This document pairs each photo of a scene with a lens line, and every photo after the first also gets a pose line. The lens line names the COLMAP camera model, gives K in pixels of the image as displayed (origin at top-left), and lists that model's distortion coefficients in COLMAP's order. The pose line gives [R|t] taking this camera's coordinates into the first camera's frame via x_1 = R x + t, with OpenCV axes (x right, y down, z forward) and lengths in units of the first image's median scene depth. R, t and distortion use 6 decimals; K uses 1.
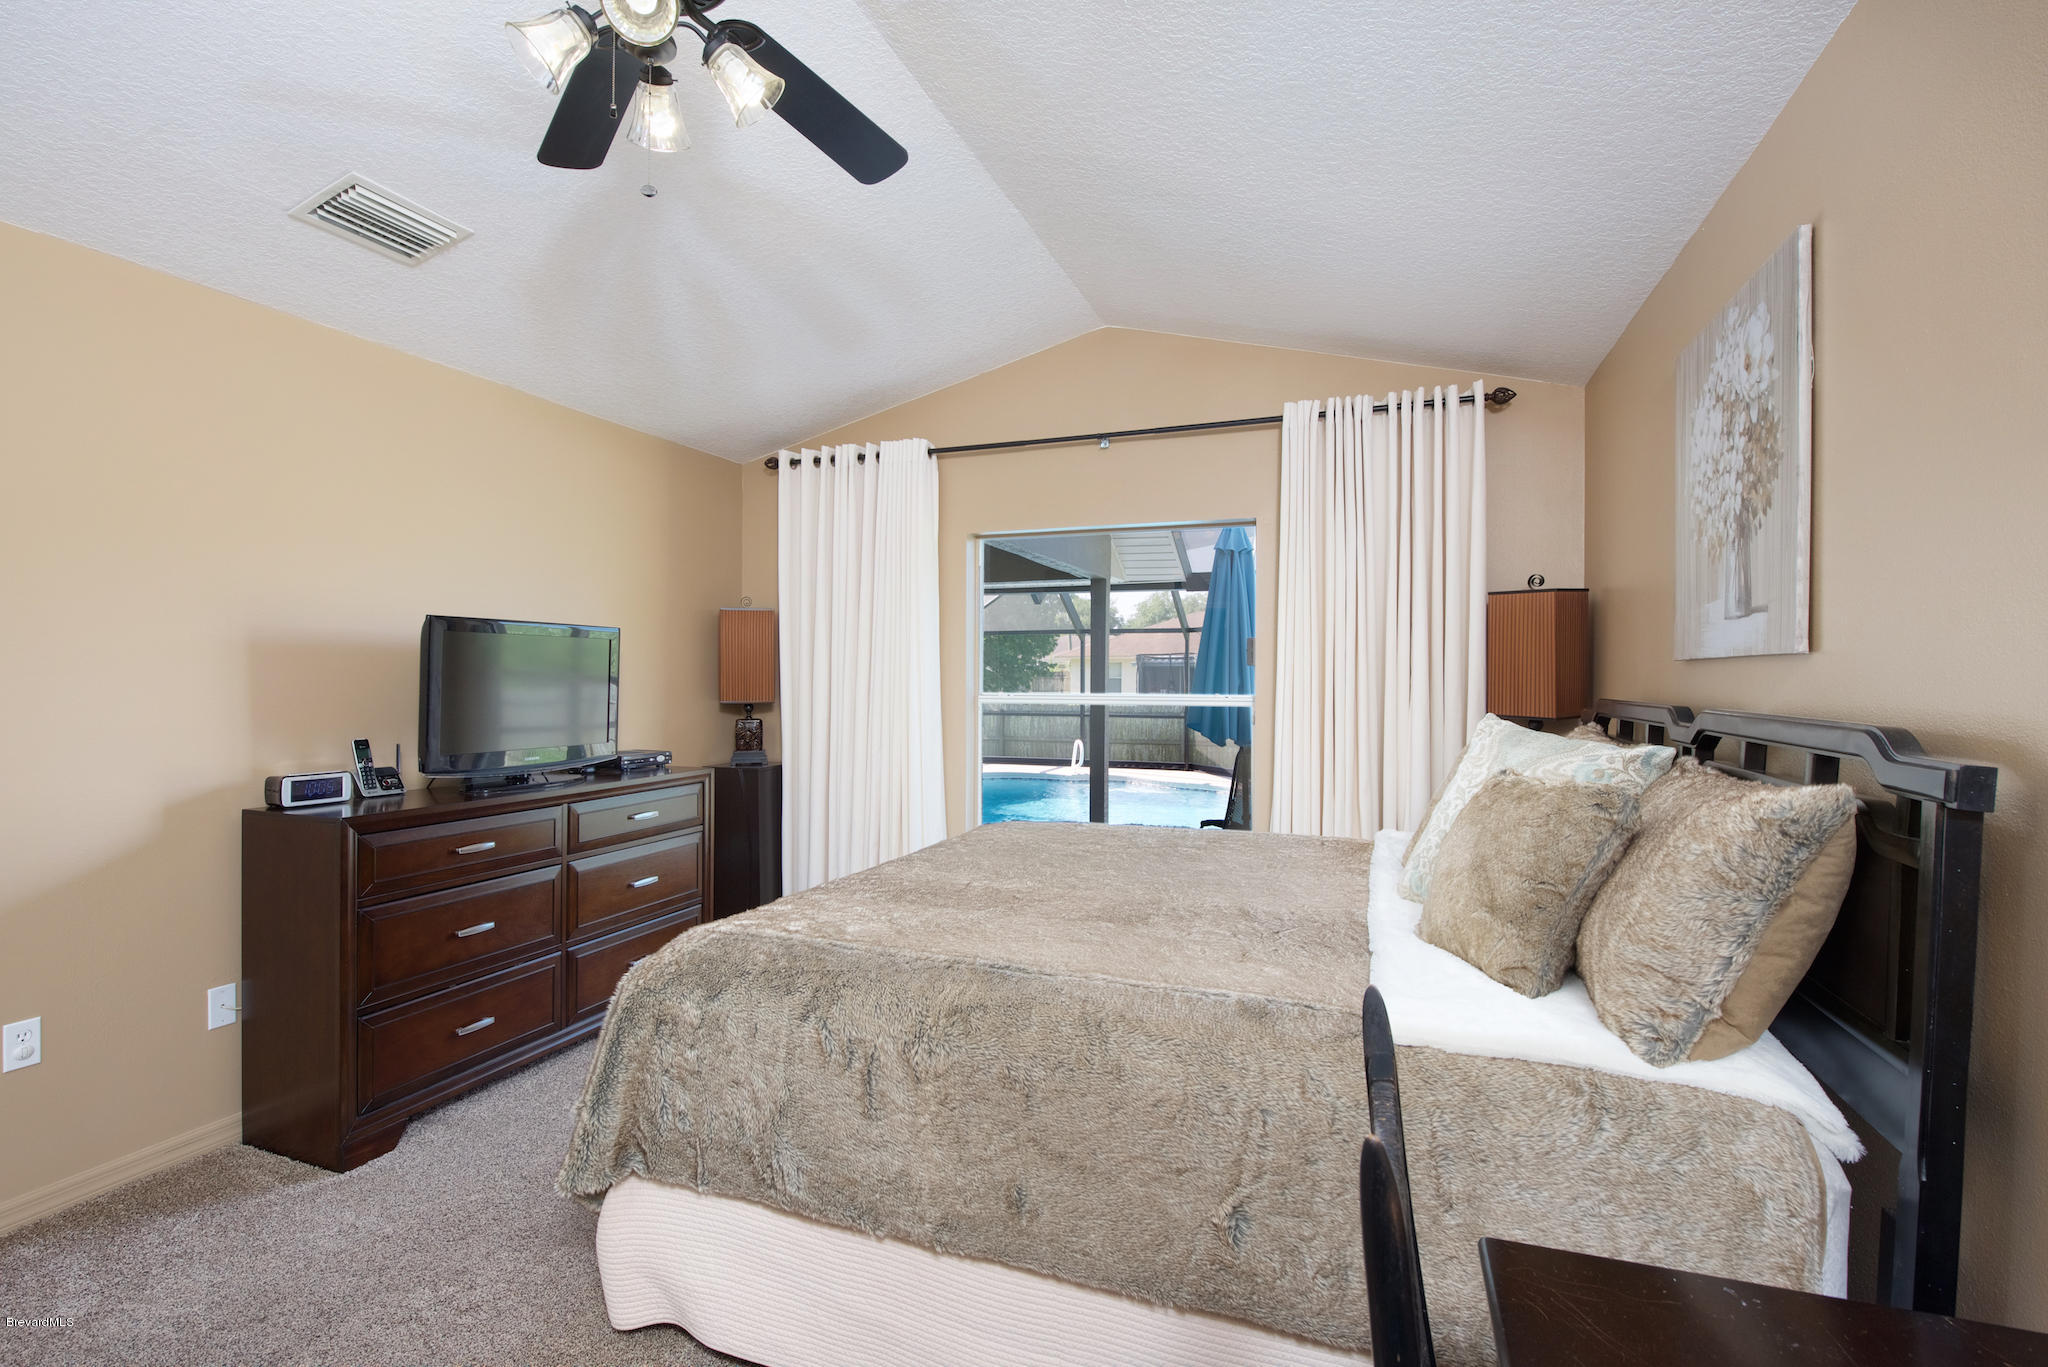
lens RADIAL K [[982.4, 0, 1024.0], [0, 982.4, 683.5], [0, 0, 1]] dist [-0.000818, -0.000054]
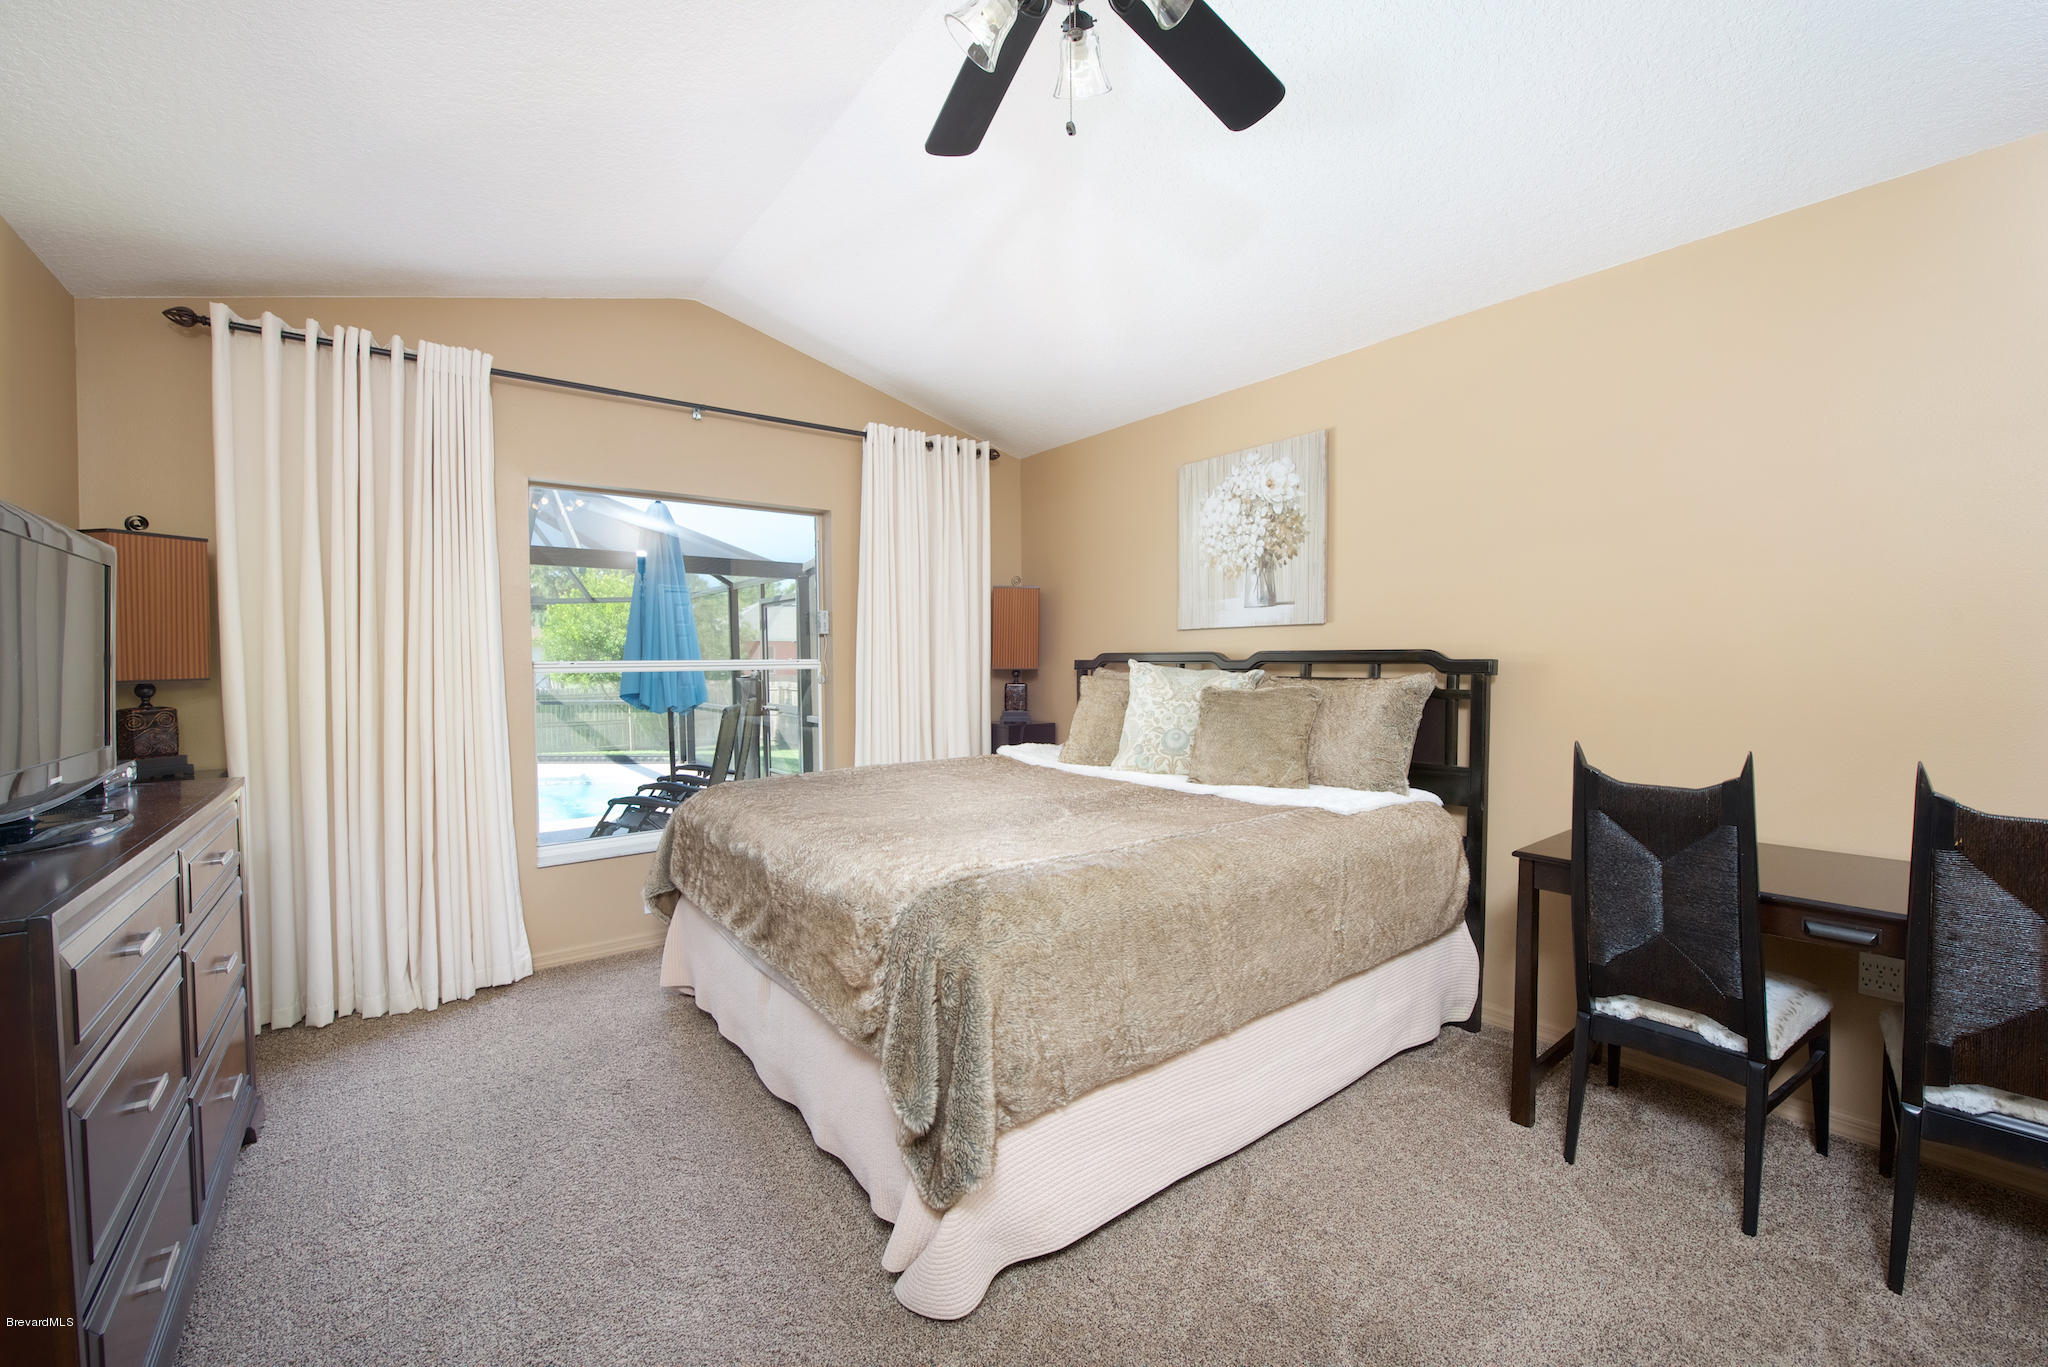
lens RADIAL K [[813.5, 0, 1017.9], [0, 813.5, 678.5], [0, 0, 1]] dist [-0.012191, -0.004073]
pose [[0.518815, -0.031662, 0.854300, -0.462509], [0.013016, 0.999491, 0.029138, 0.012301], [-0.854788, -0.003998, 0.518962, 0.258455]]
